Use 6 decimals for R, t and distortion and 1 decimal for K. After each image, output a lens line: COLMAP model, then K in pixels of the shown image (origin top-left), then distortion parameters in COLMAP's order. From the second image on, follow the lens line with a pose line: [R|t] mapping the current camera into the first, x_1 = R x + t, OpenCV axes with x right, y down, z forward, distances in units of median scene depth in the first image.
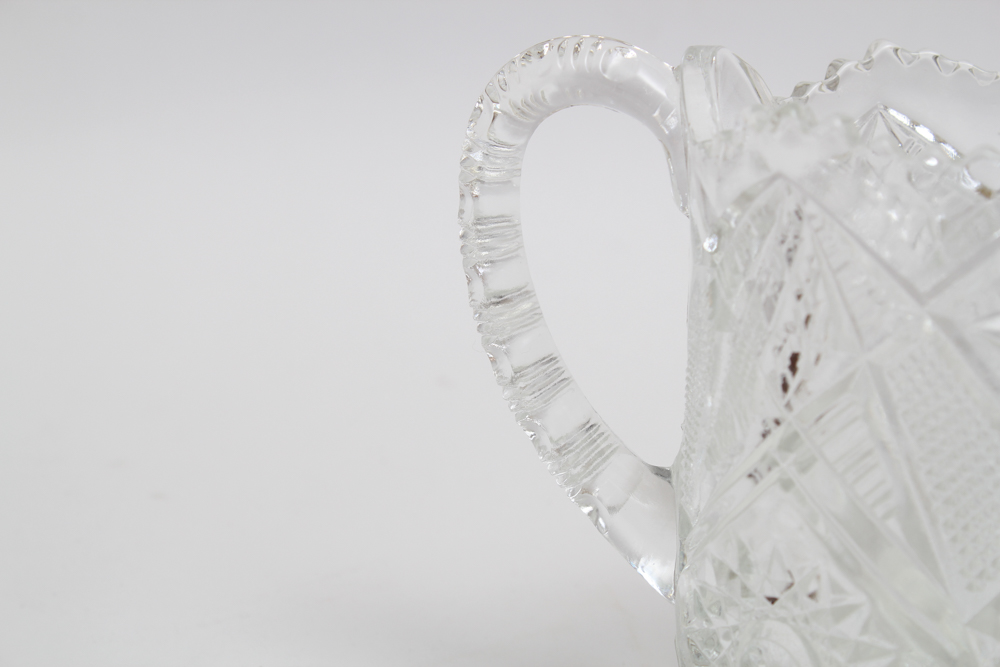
lens RADIAL K [[2393.4, 0, 500.0], [0, 2393.4, 333.5], [0, 0, 1]] dist [0.111238, 0.485836]
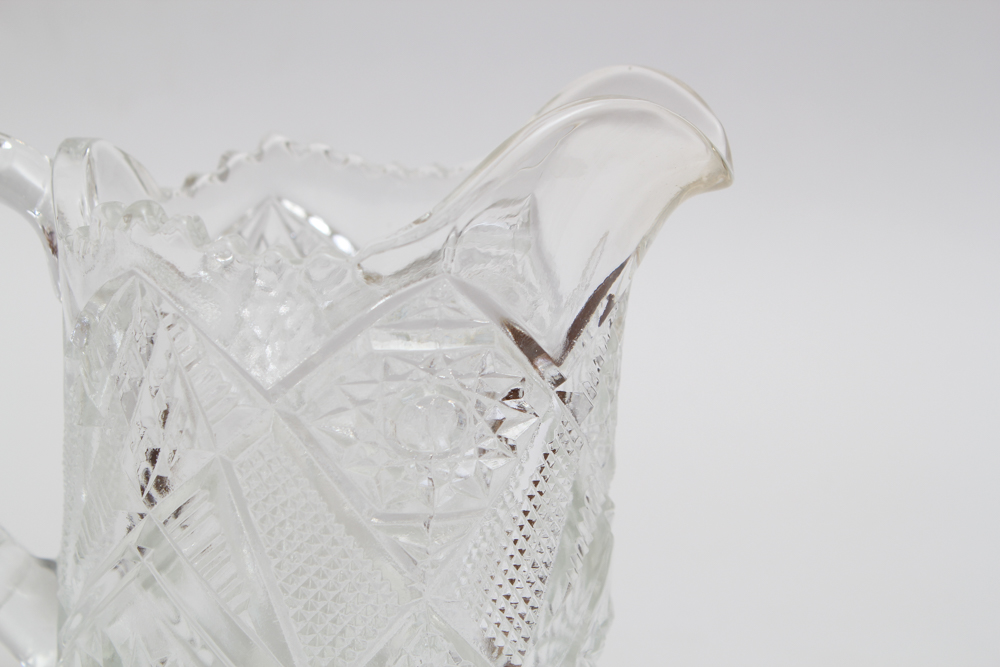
lens RADIAL K [[2393.4, 0, 500.0], [0, 2393.4, 333.5], [0, 0, 1]] dist [0.111238, 0.485836]
pose [[0.985675, -0.001021, 0.168652, 0.085325], [0.004573, 0.999776, -0.020674, -0.016199], [-0.168593, 0.021149, 0.985459, -0.014793]]
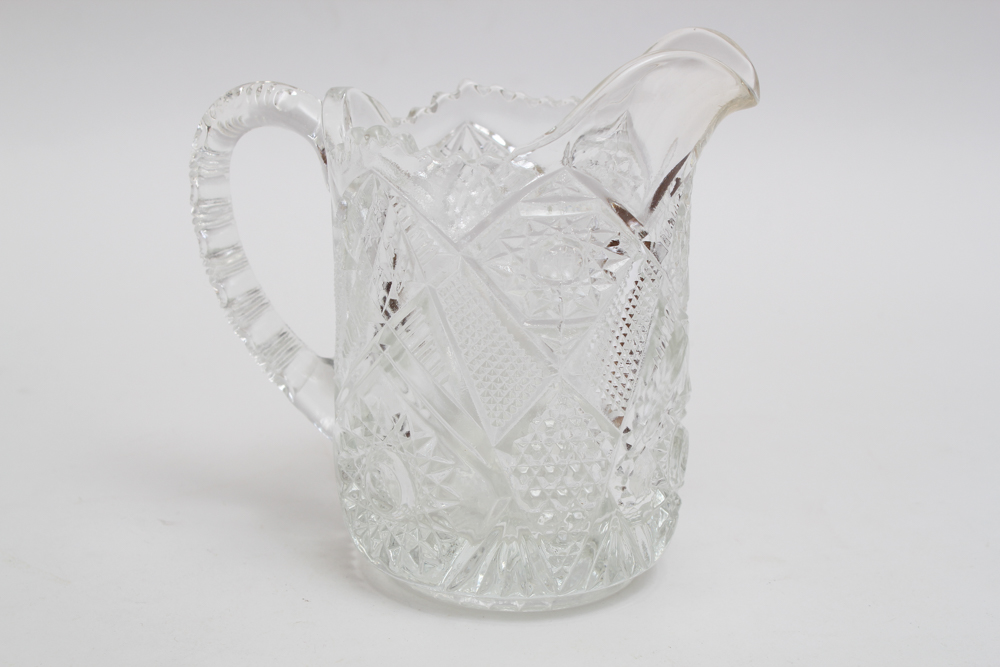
lens RADIAL K [[1903.6, 0, 500.0], [0, 1903.6, 333.5], [0, 0, 1]] dist [0.061302, -0.008546]
pose [[0.997834, -0.026996, 0.059989, 0.106529], [0.025220, 0.999226, 0.030173, 0.005374], [-0.060757, -0.028595, 0.997743, -0.239367]]
